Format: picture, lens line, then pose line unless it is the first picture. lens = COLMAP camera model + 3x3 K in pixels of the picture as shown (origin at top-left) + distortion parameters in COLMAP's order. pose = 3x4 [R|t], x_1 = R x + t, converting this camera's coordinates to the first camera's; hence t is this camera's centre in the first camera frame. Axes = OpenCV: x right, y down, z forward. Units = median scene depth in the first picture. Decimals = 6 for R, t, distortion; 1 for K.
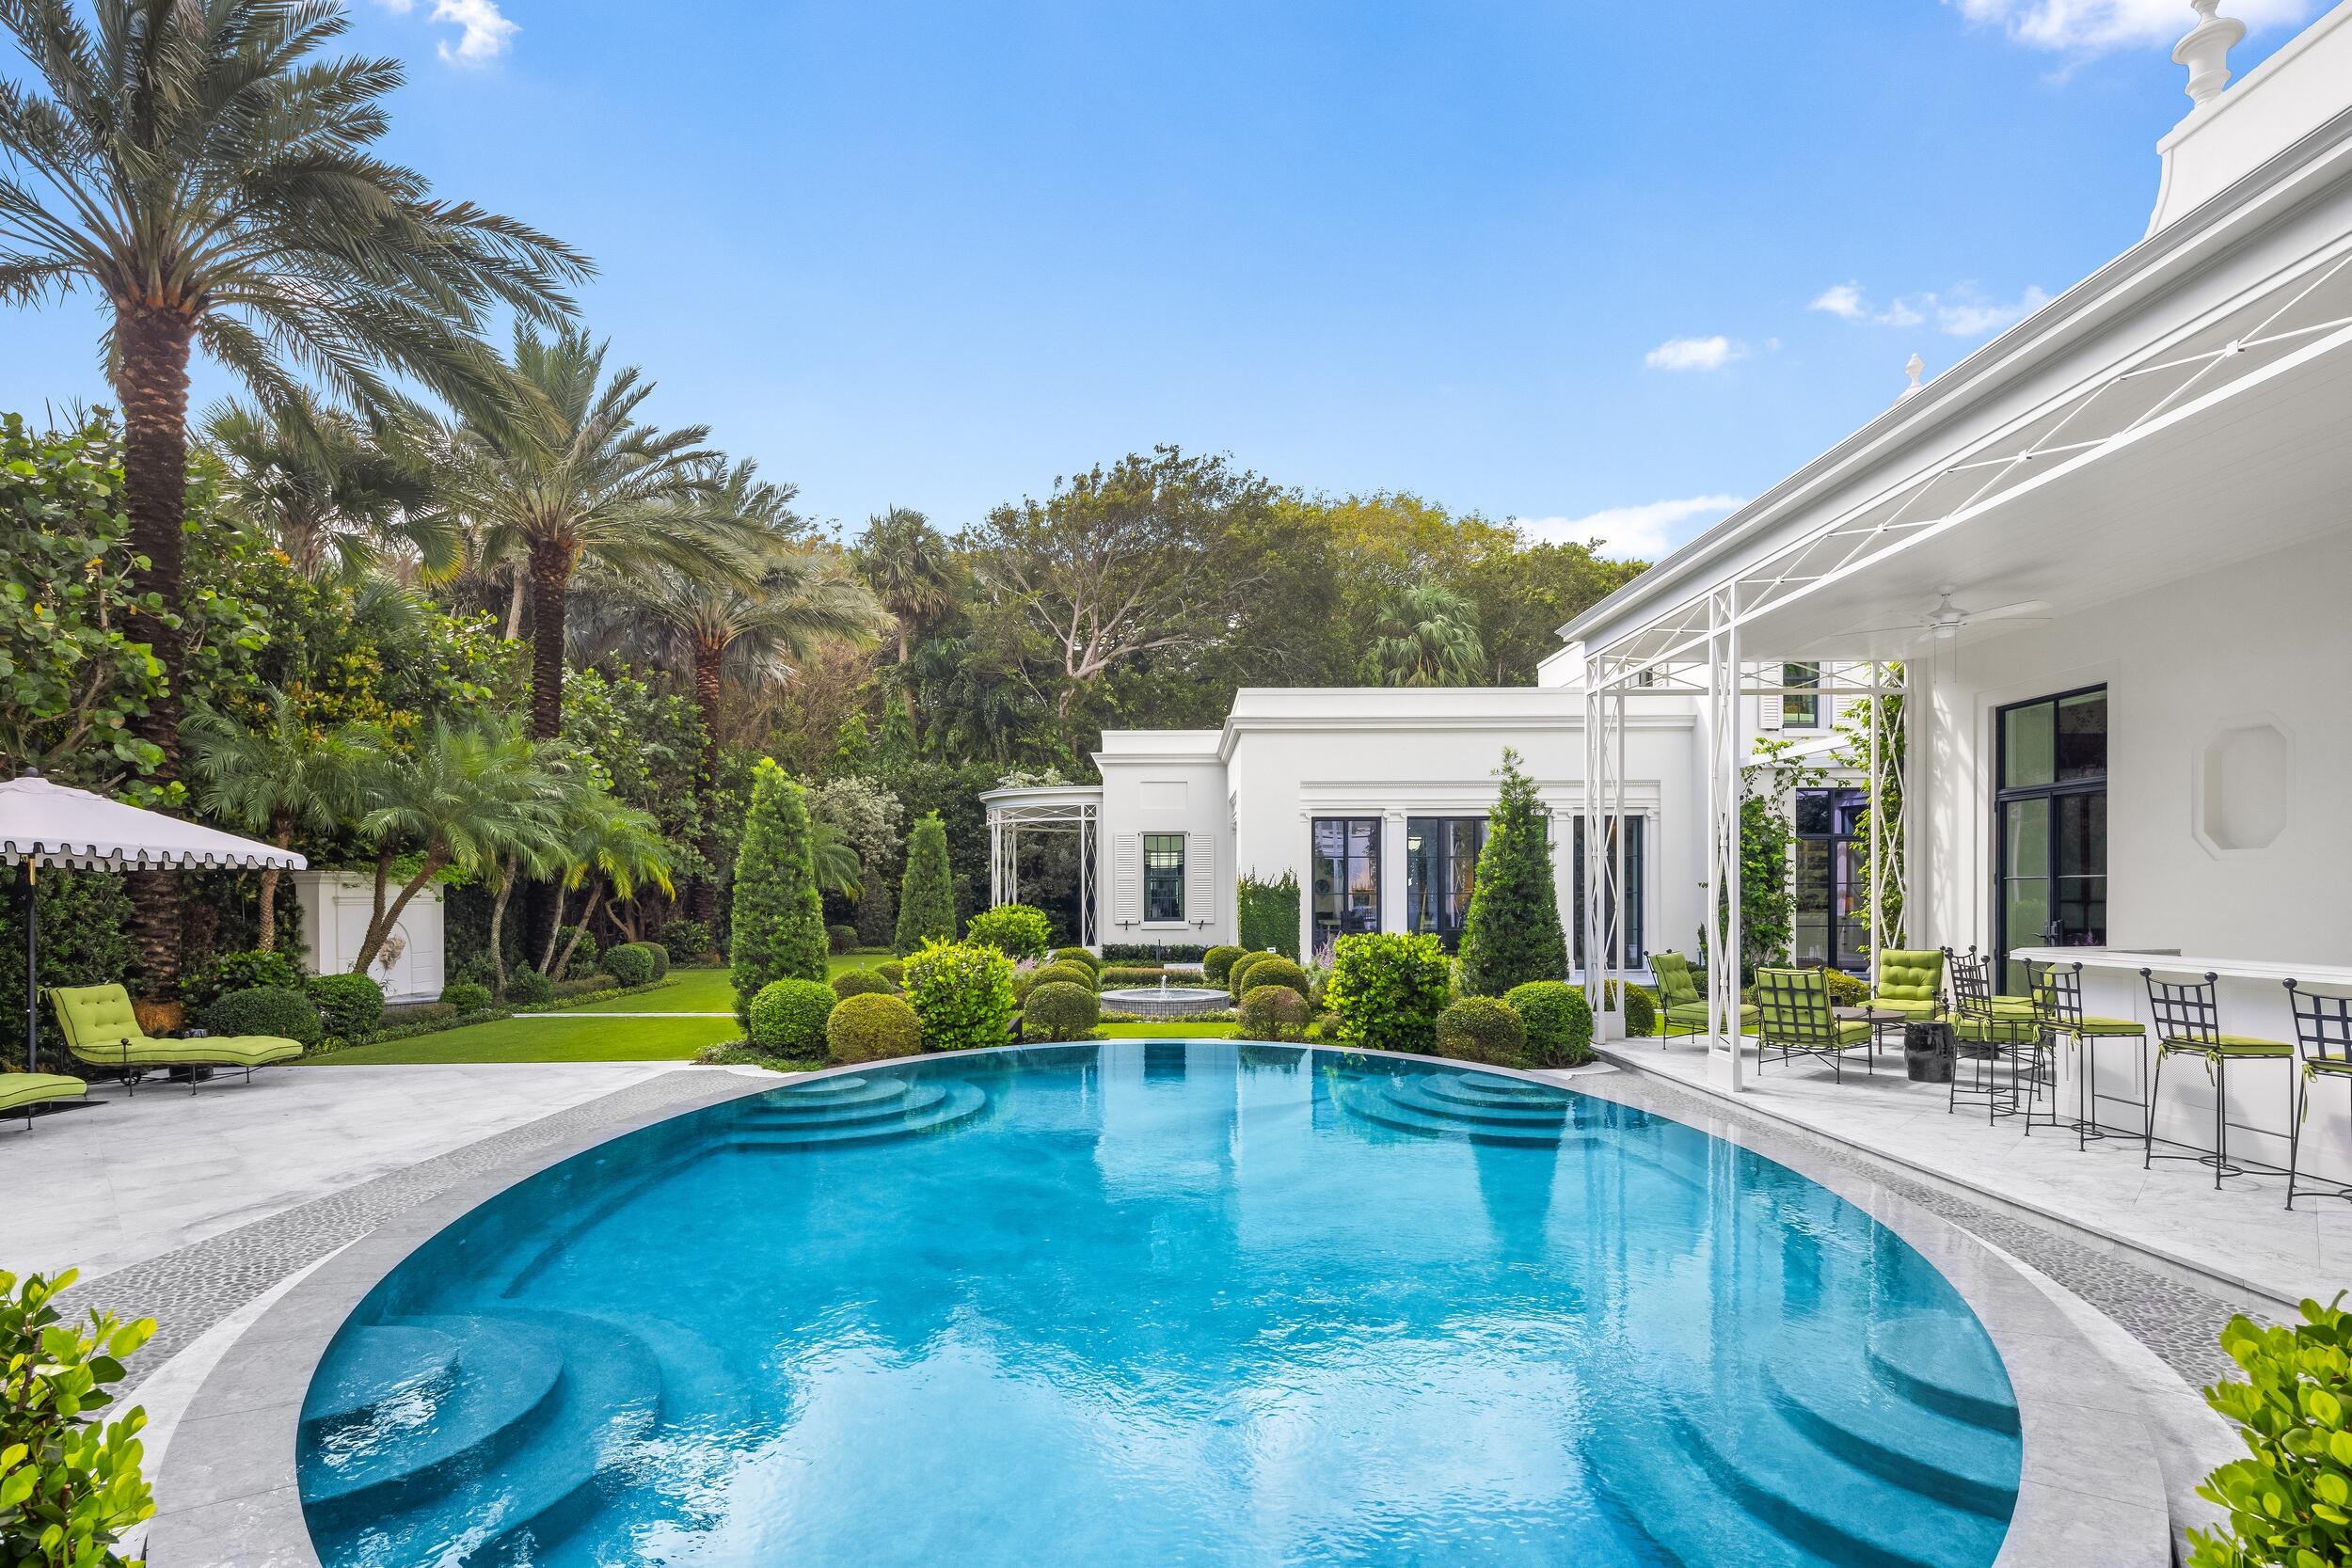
lens RADIAL K [[1127.1, 0, 1173.7], [0, 1127.1, 886.5], [0, 0, 1]] dist [0.001804, -0.007792]
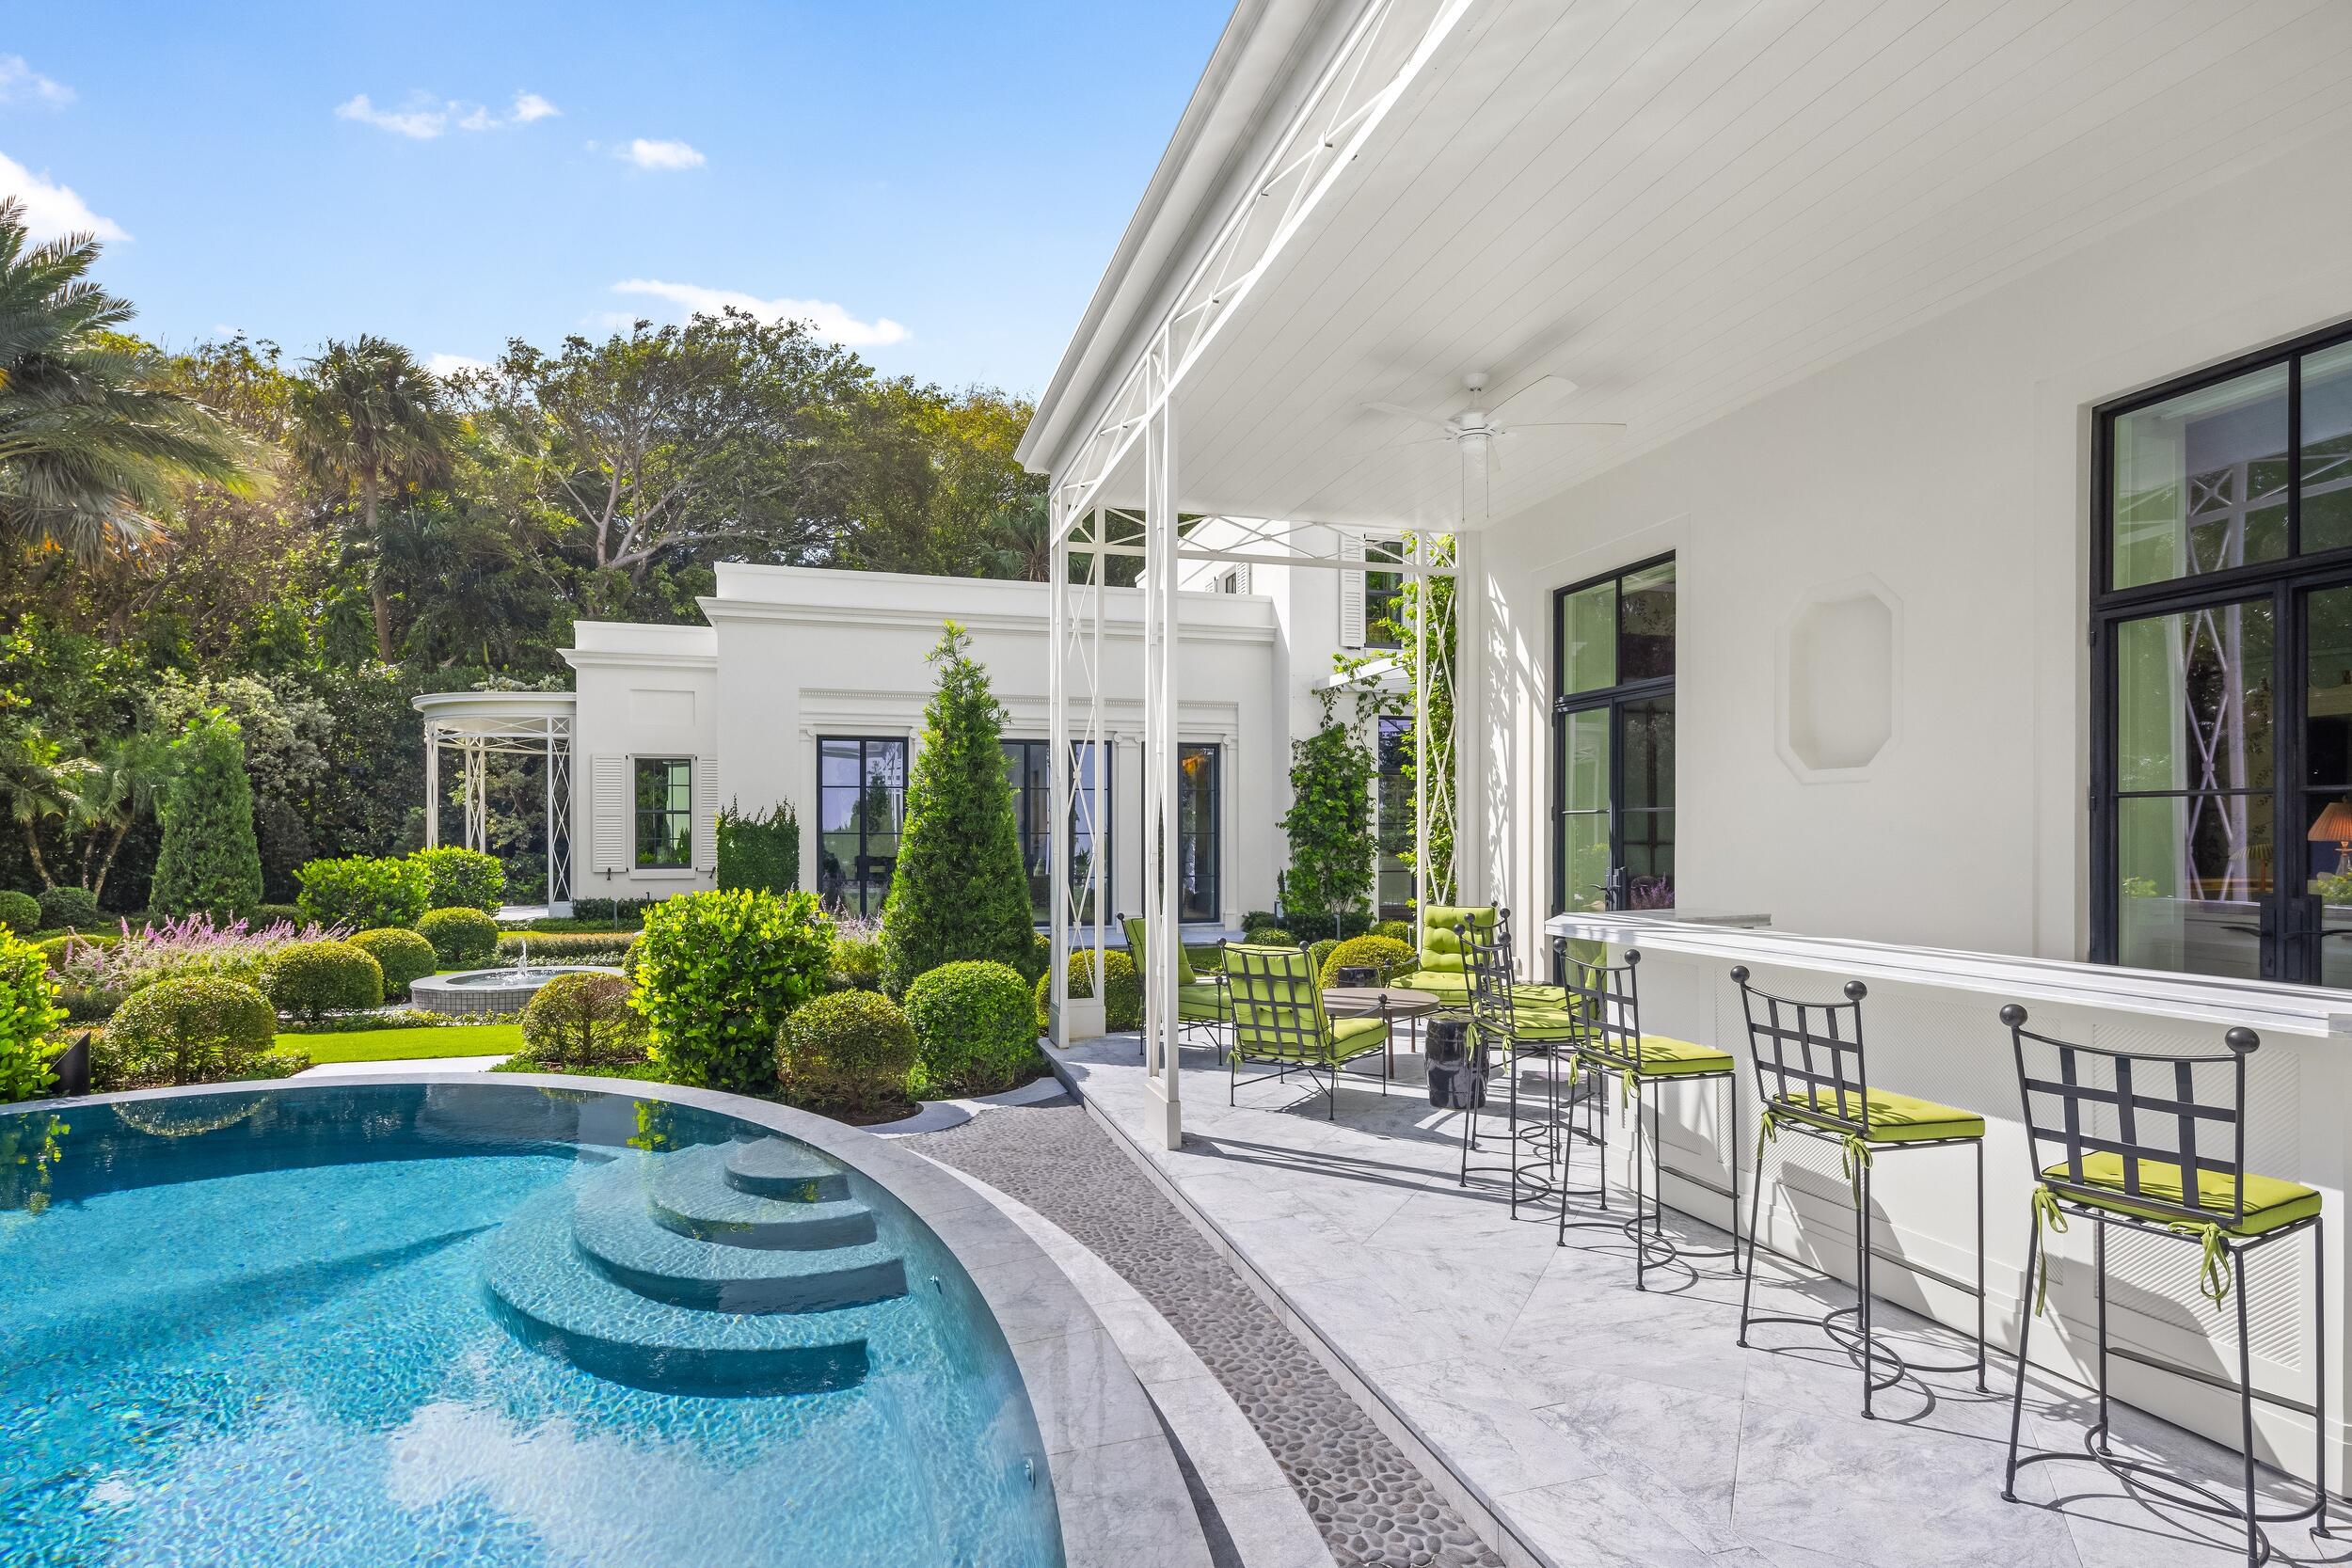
lens RADIAL K [[1171.5, 0, 1175.3], [0, 1171.5, 821.0], [0, 0, 1]] dist [-0.001685, -0.000605]
pose [[0.957809, 0.006176, 0.287339, 0.231092], [-0.004329, 0.999966, -0.007062, 0.004615], [-0.287373, 0.005520, 0.957803, 0.280649]]
